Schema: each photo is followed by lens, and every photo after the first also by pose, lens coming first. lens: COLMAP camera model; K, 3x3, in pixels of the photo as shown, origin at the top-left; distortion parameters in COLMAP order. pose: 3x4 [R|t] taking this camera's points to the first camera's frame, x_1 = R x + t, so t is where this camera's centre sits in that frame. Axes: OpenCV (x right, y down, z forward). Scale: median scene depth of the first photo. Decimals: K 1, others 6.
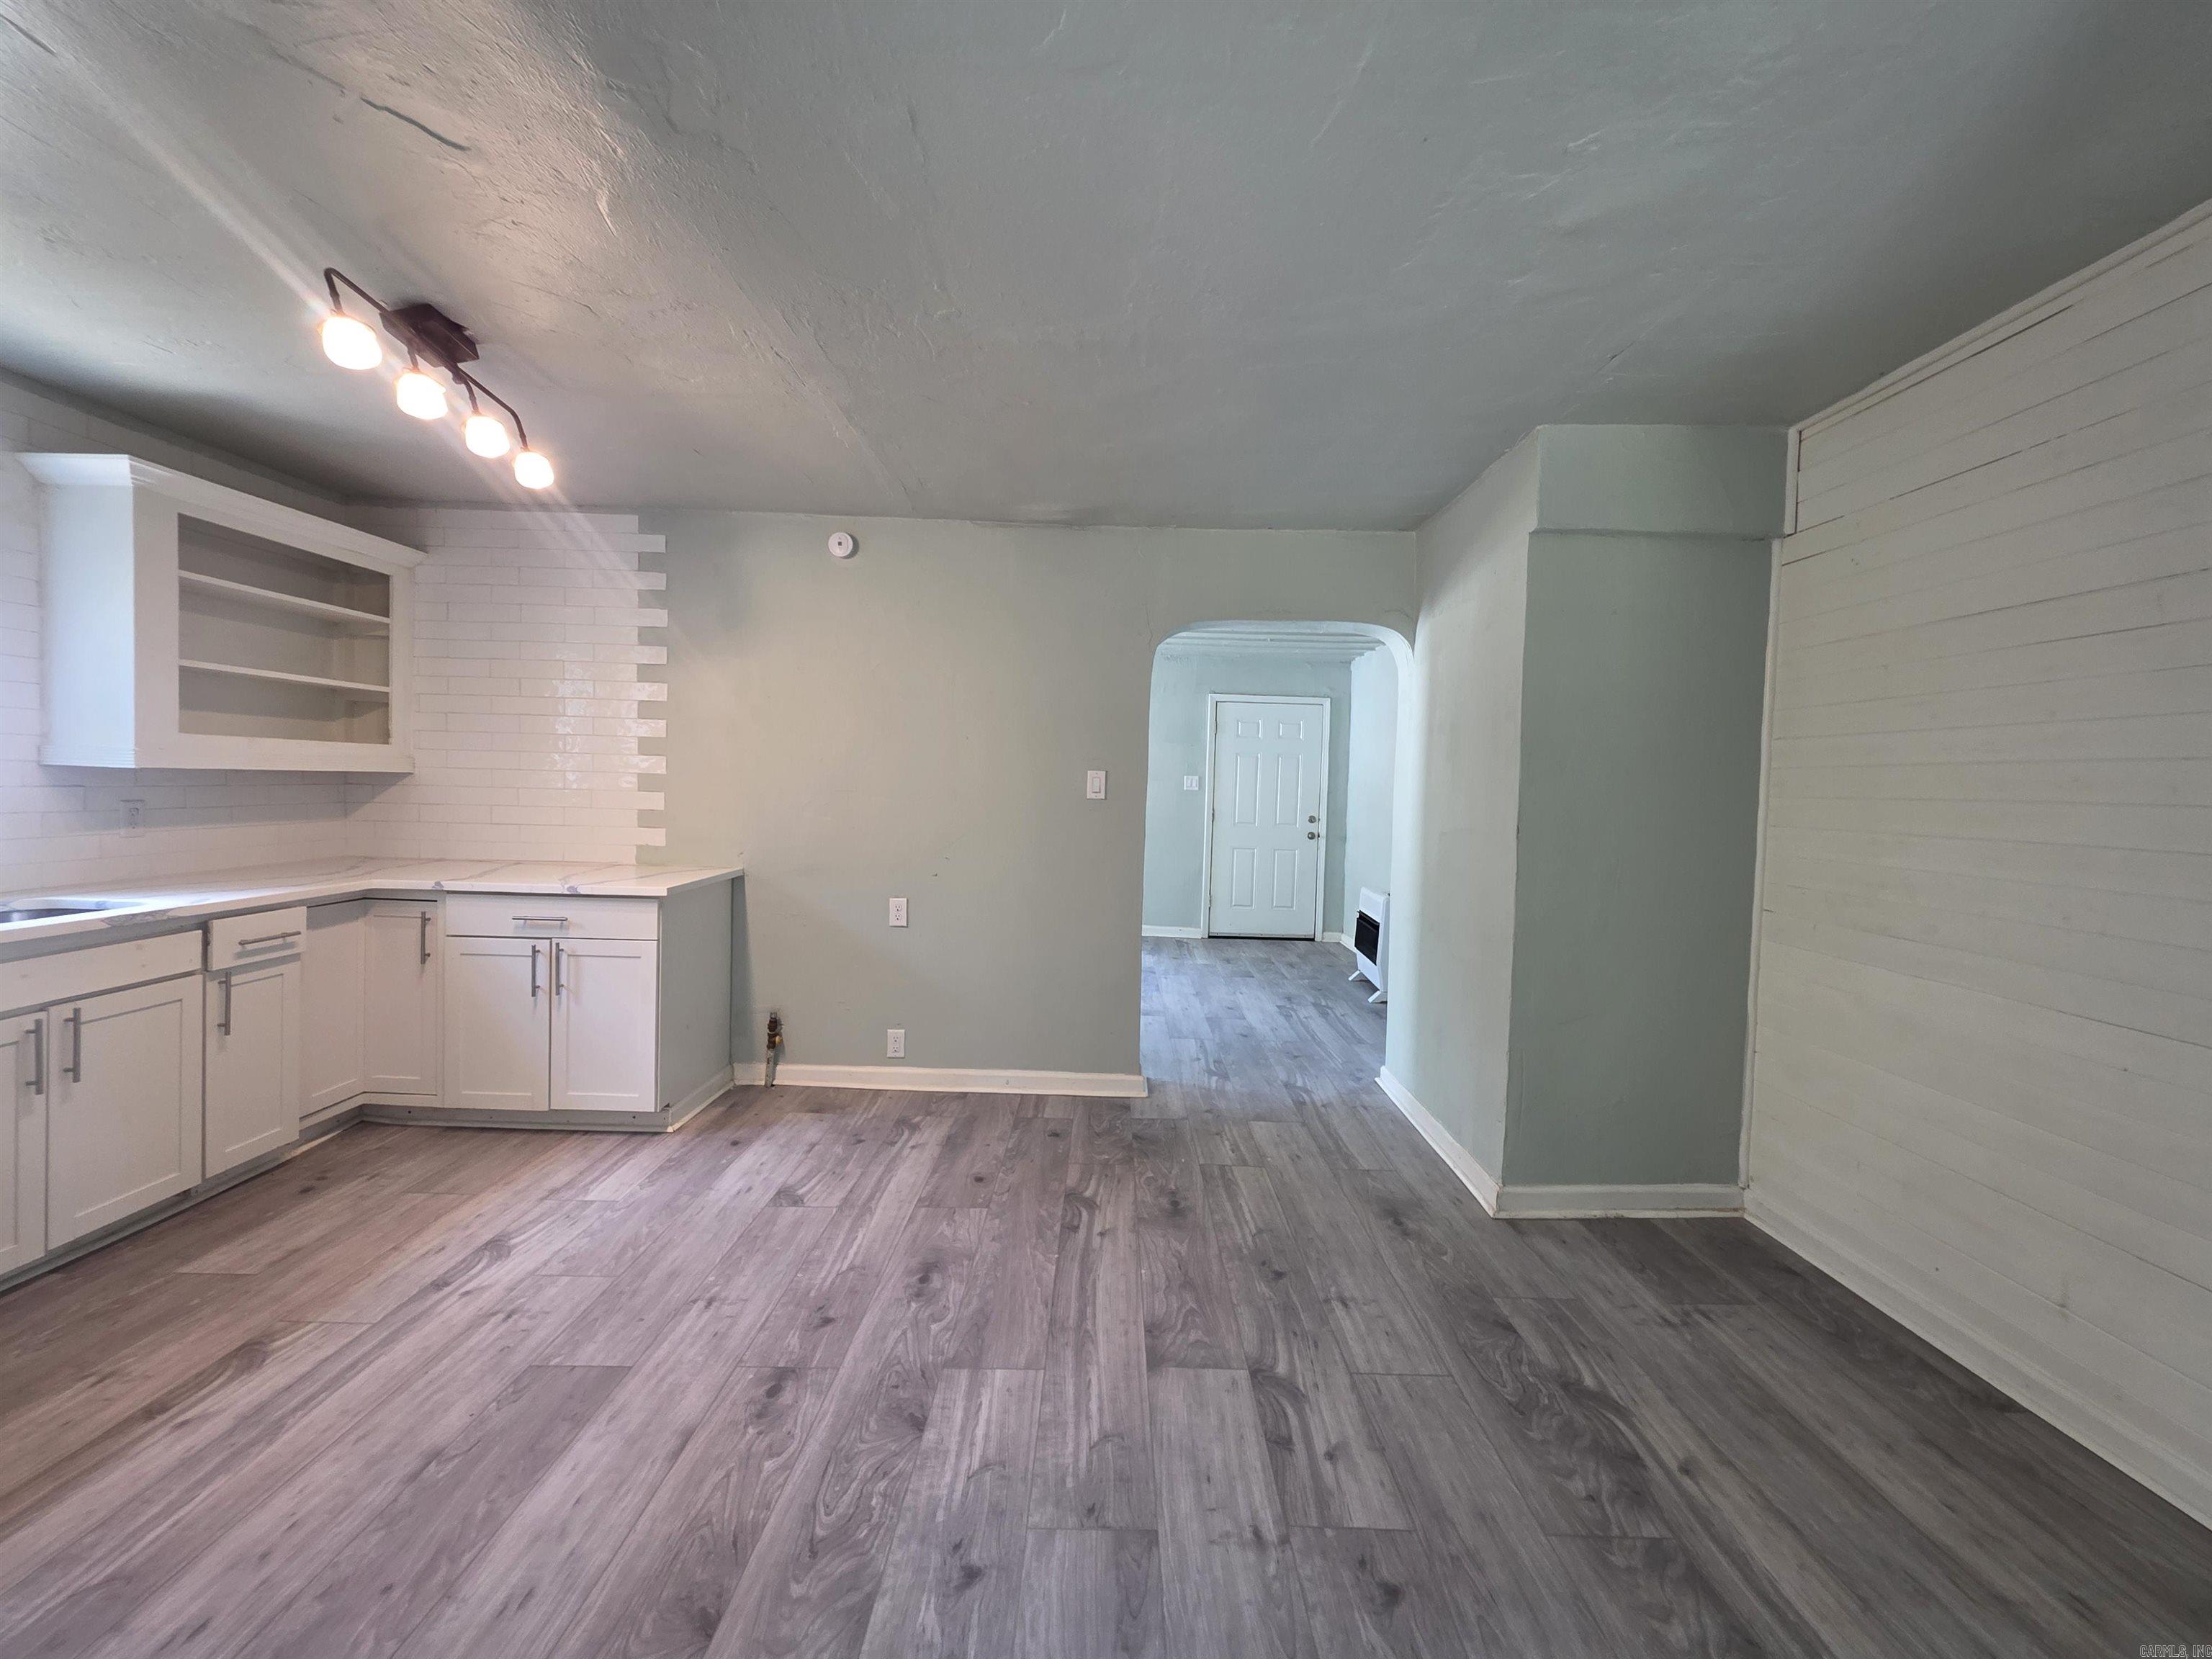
lens RADIAL K [[885.1, 0, 1117.6], [0, 885.1, 814.6], [0, 0, 1]] dist [0.007029, -0.002351]
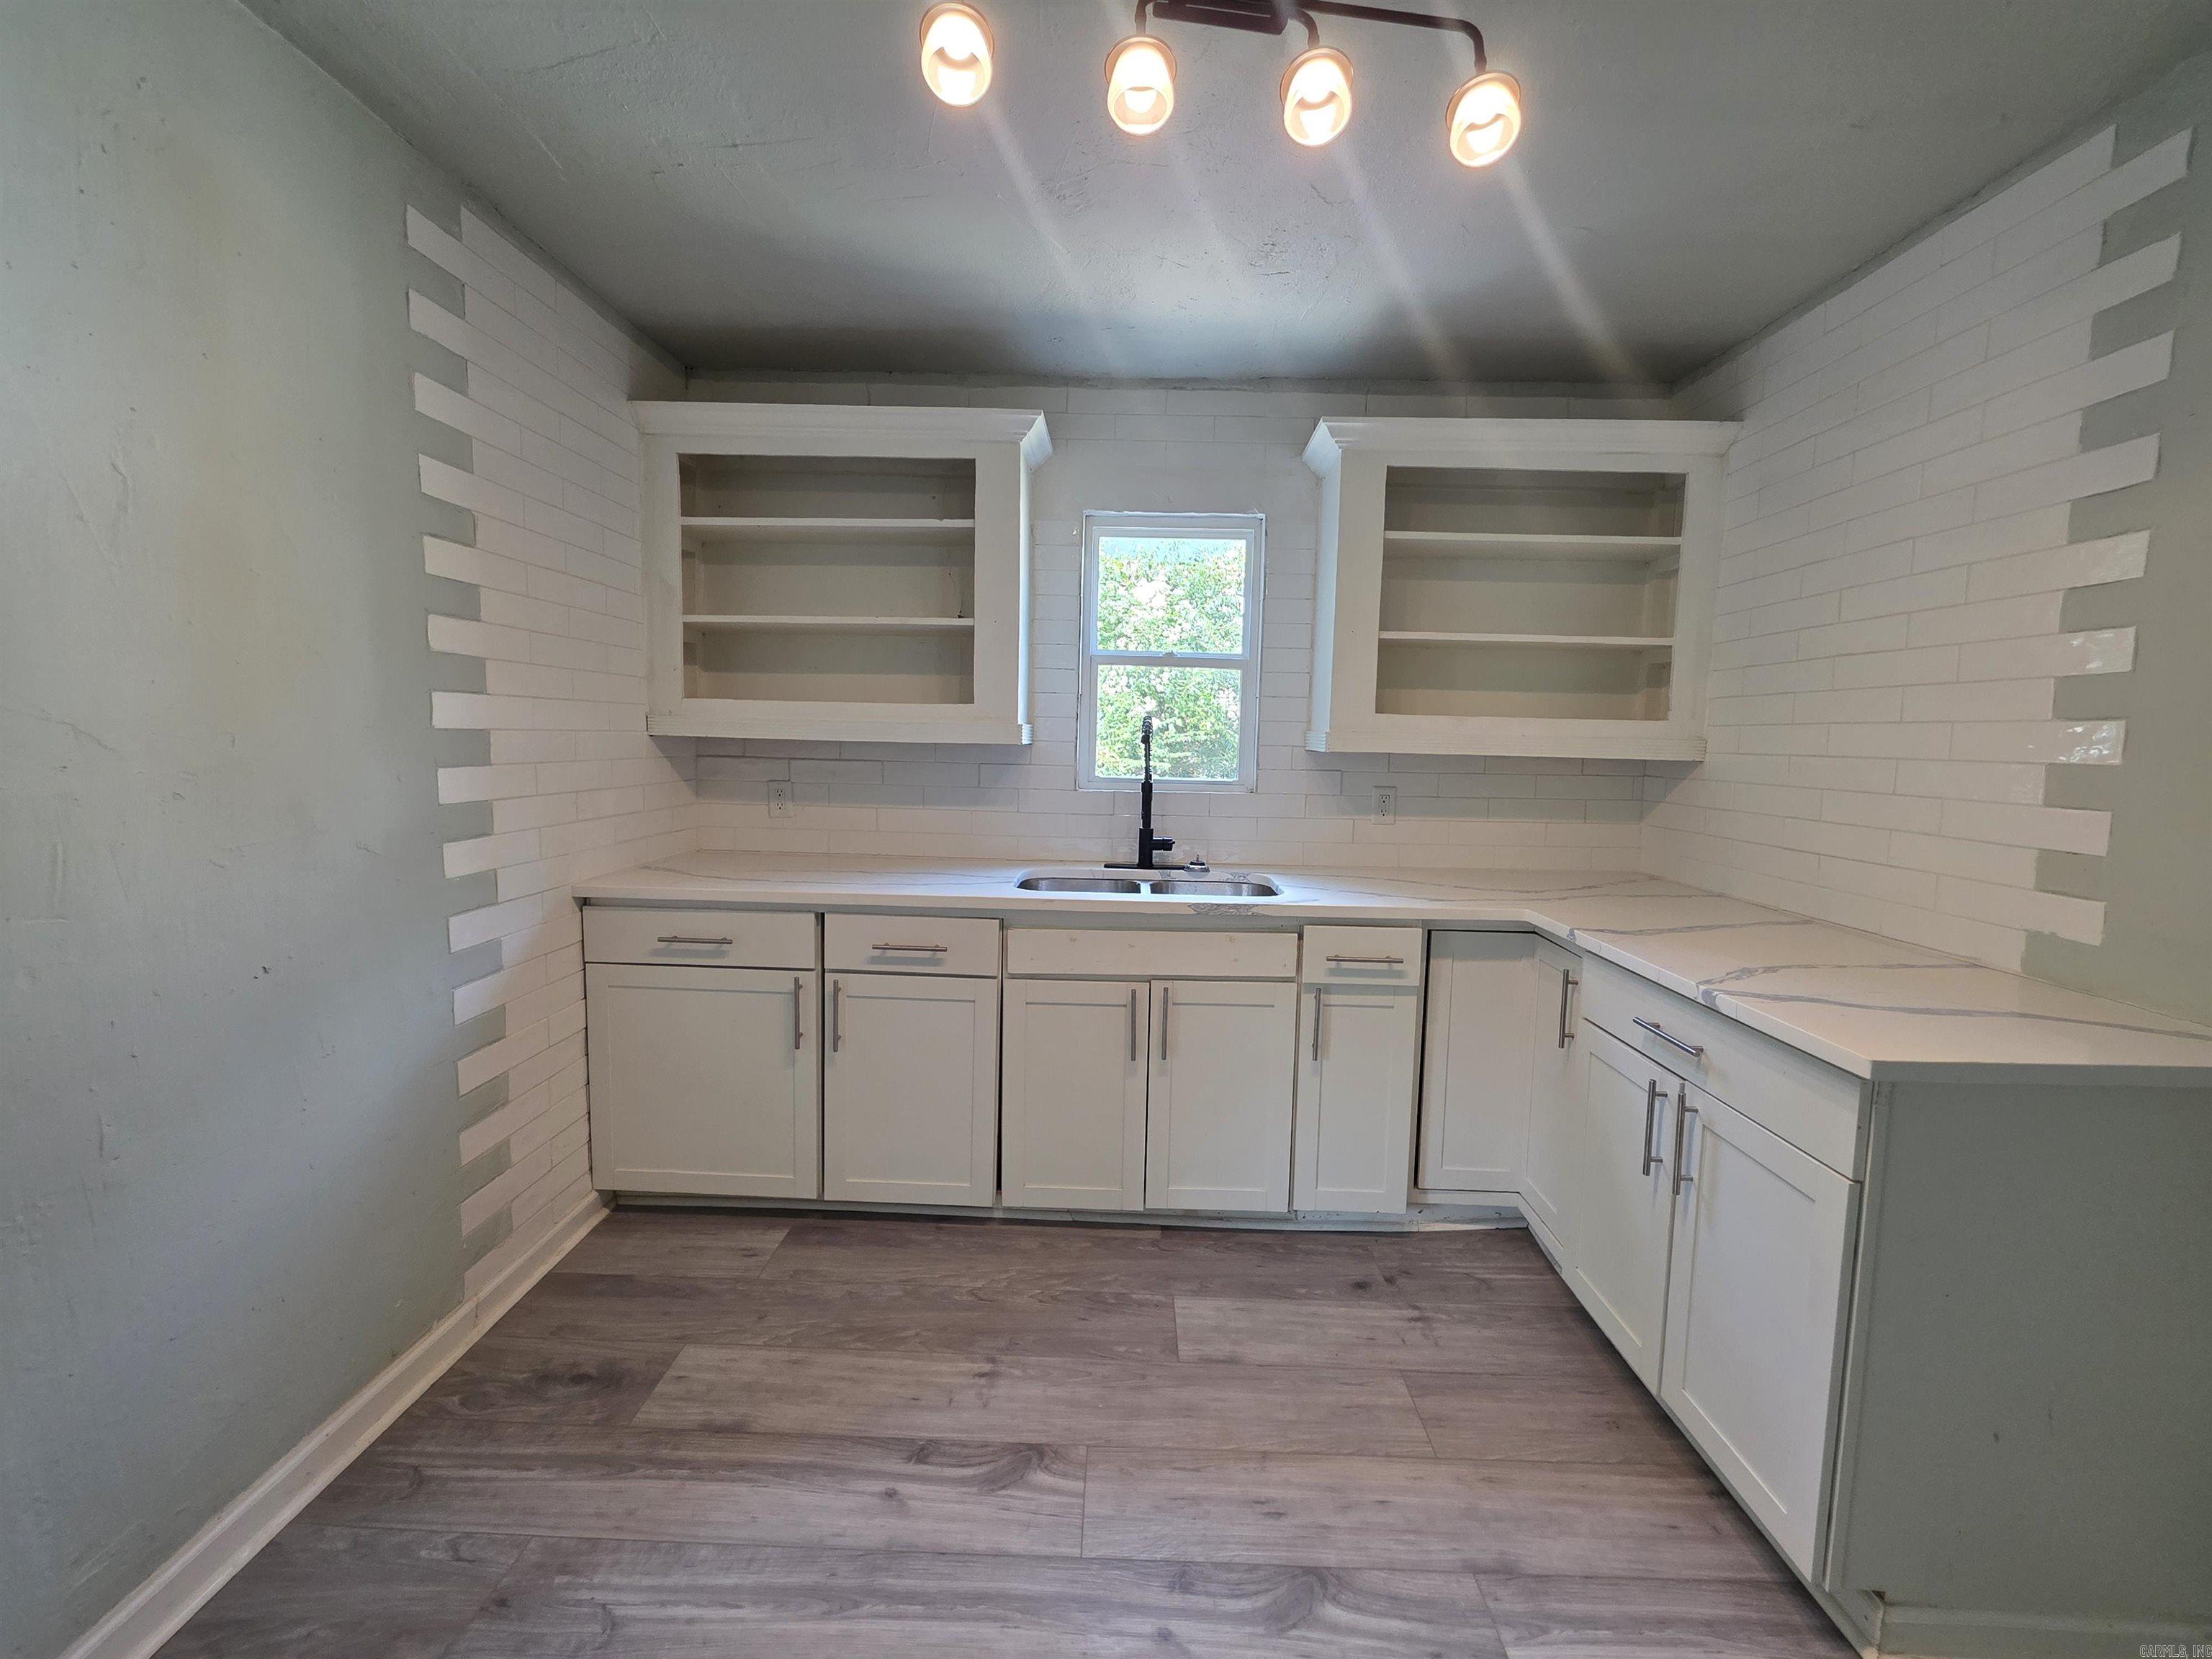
lens RADIAL K [[885.1, 0, 1110.5], [0, 885.1, 810.1], [0, 0, 1]] dist [0.007029, -0.002351]
pose [[-0.022729, 0.056206, -0.998160, -0.169821], [-0.058486, 0.996634, 0.057452, -0.036102], [0.998029, 0.059684, -0.019365, 0.906831]]
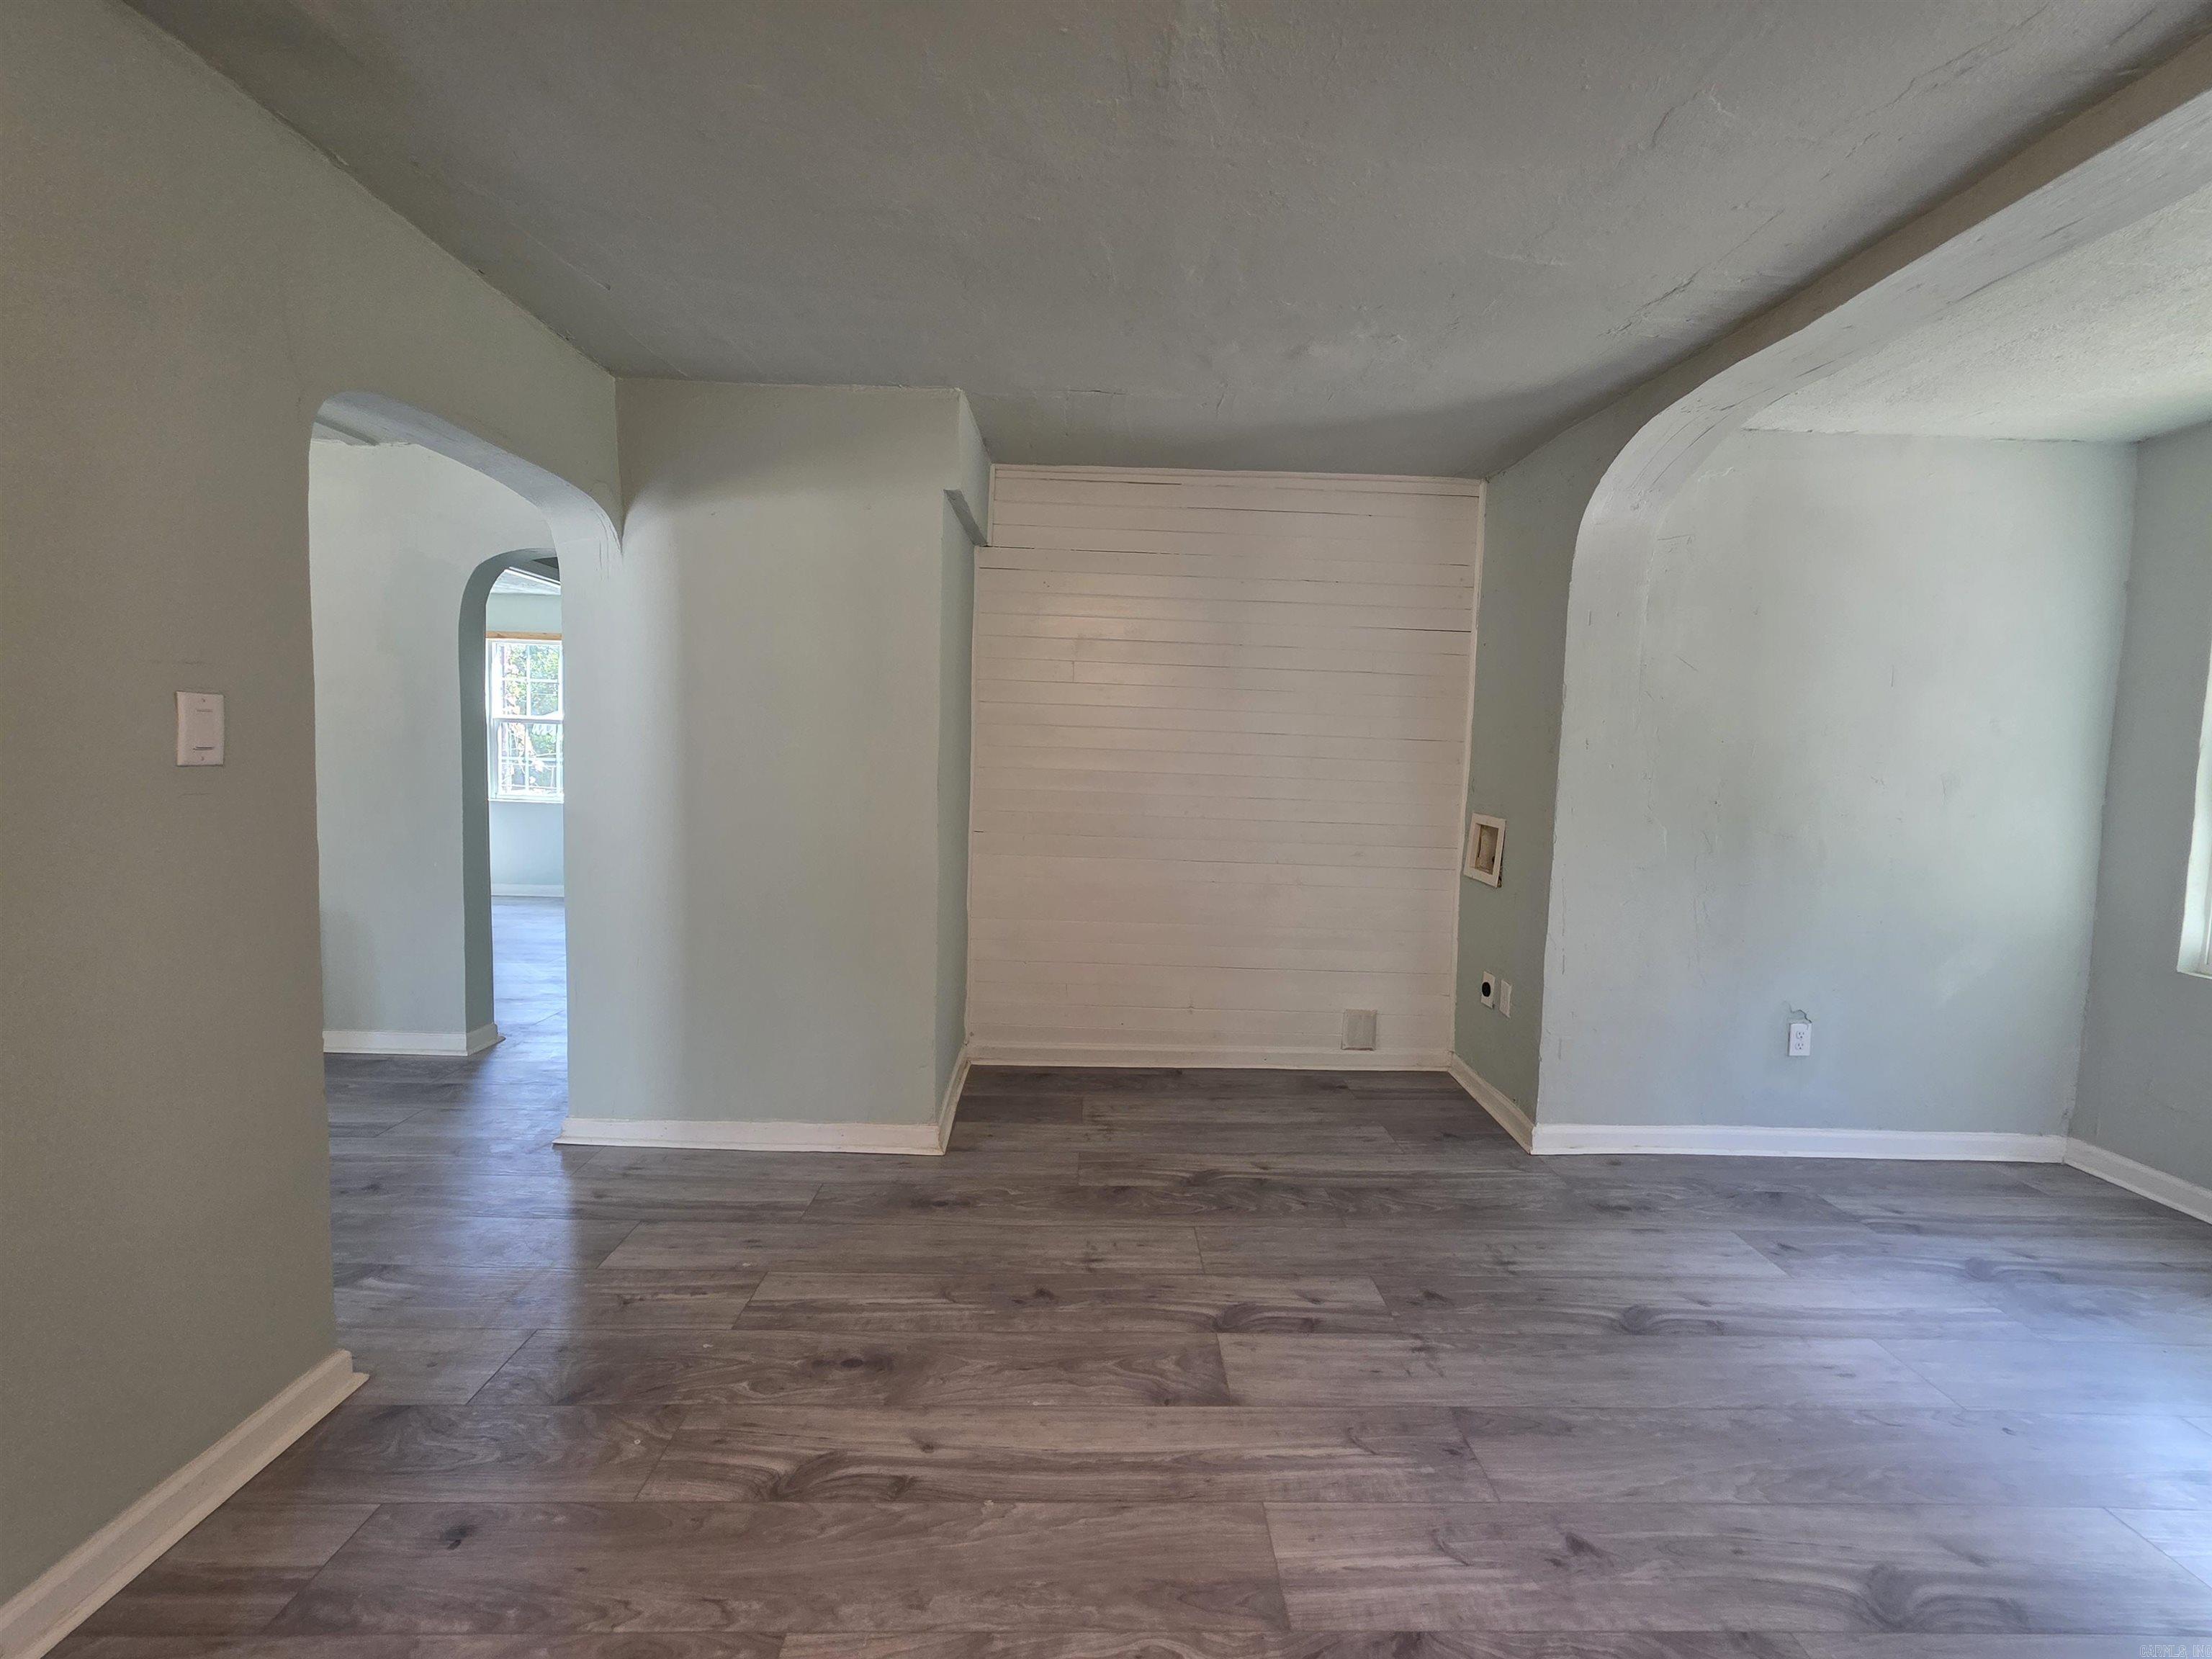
lens RADIAL K [[885.1, 0, 1107.5], [0, 885.1, 815.7], [0, 0, 1]] dist [0.007029, -0.002351]
pose [[-0.012269, -0.097460, 0.995164, -0.689844], [0.002864, 0.995231, 0.097501, -0.052973], [-0.999921, 0.004046, -0.011931, 0.975497]]
